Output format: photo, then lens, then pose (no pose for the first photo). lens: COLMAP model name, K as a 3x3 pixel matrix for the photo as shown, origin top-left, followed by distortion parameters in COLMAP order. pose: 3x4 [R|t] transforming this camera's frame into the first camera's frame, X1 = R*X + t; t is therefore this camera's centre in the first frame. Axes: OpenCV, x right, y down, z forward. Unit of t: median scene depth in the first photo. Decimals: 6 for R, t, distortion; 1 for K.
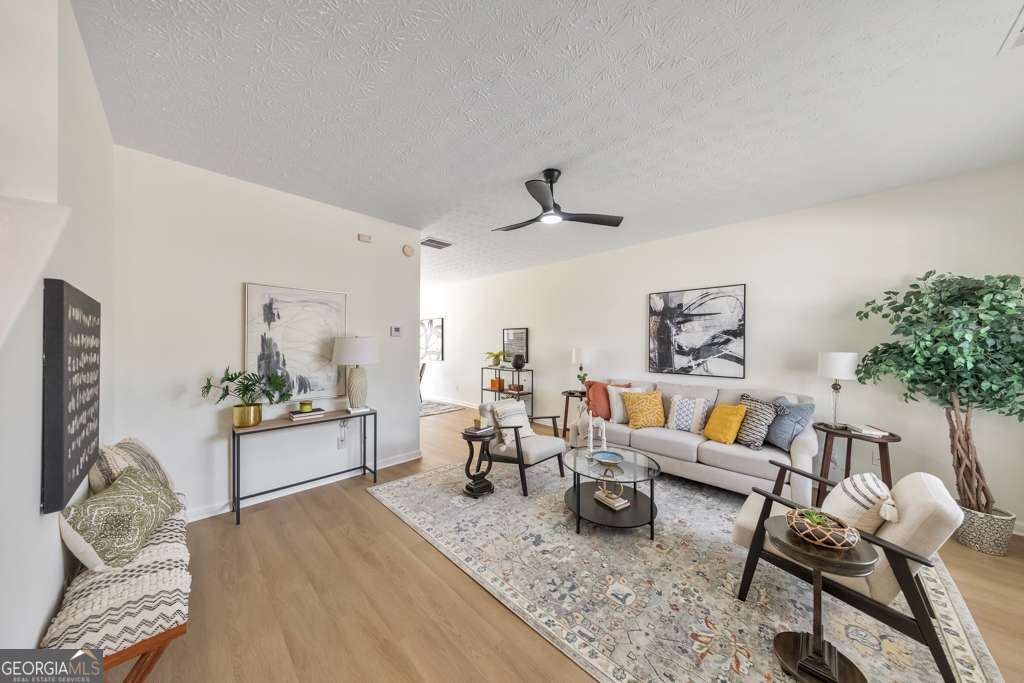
lens RADIAL K [[325.9, 0, 514.9], [0, 325.9, 343.1], [0, 0, 1]] dist [0.007494, -0.000079]
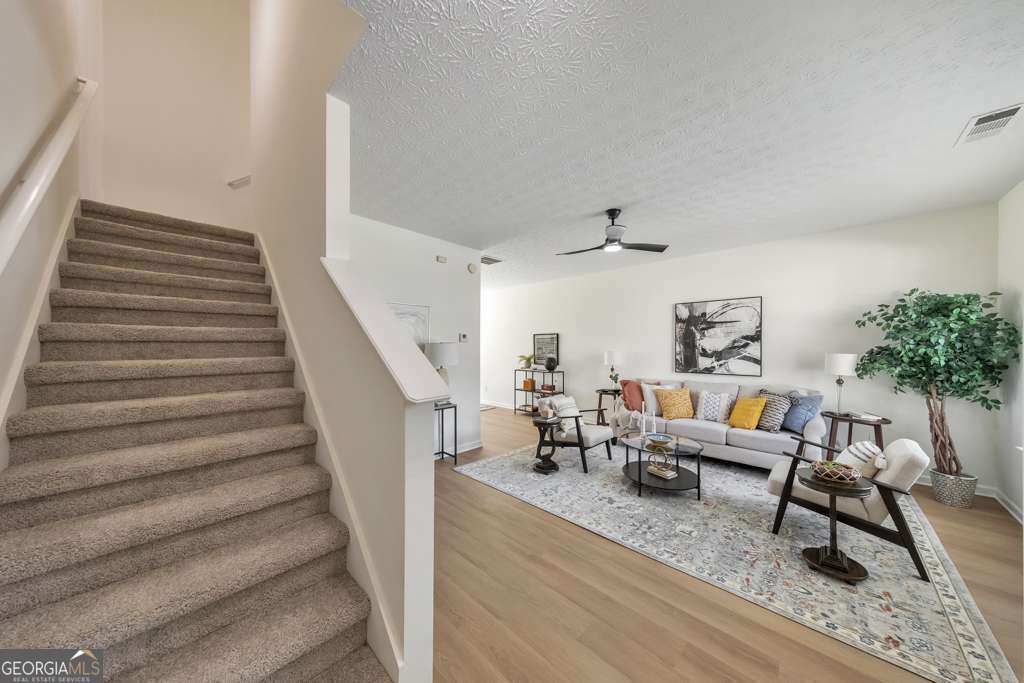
lens RADIAL K [[330.5, 0, 510.9], [0, 330.5, 346.6], [0, 0, 1]] dist [0.007760, -0.000012]
pose [[0.999965, -0.003966, 0.007400, -0.283075], [0.003978, 0.999991, -0.001731, -0.001852], [-0.007393, 0.001761, 0.999971, -0.258482]]
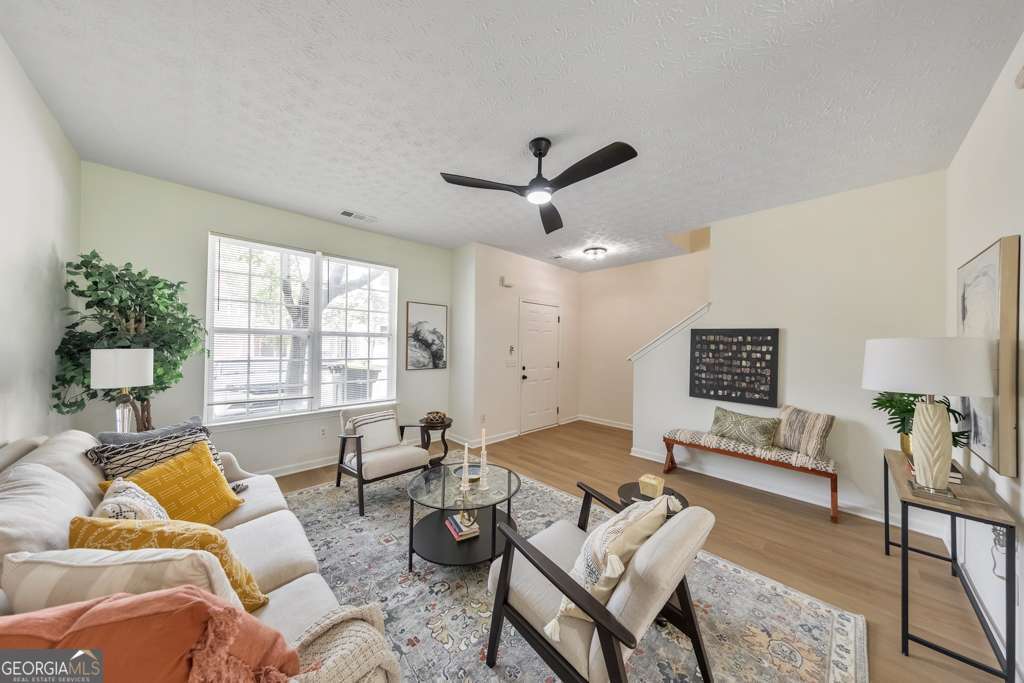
lens RADIAL K [[325.9, 0, 514.9], [0, 325.9, 343.1], [0, 0, 1]] dist [0.007494, -0.000079]
pose [[-0.999493, -0.018070, 0.026233, 0.143111], [-0.018173, 0.999828, -0.003689, -0.000624], [-0.026162, -0.004164, -0.999649, 1.811047]]
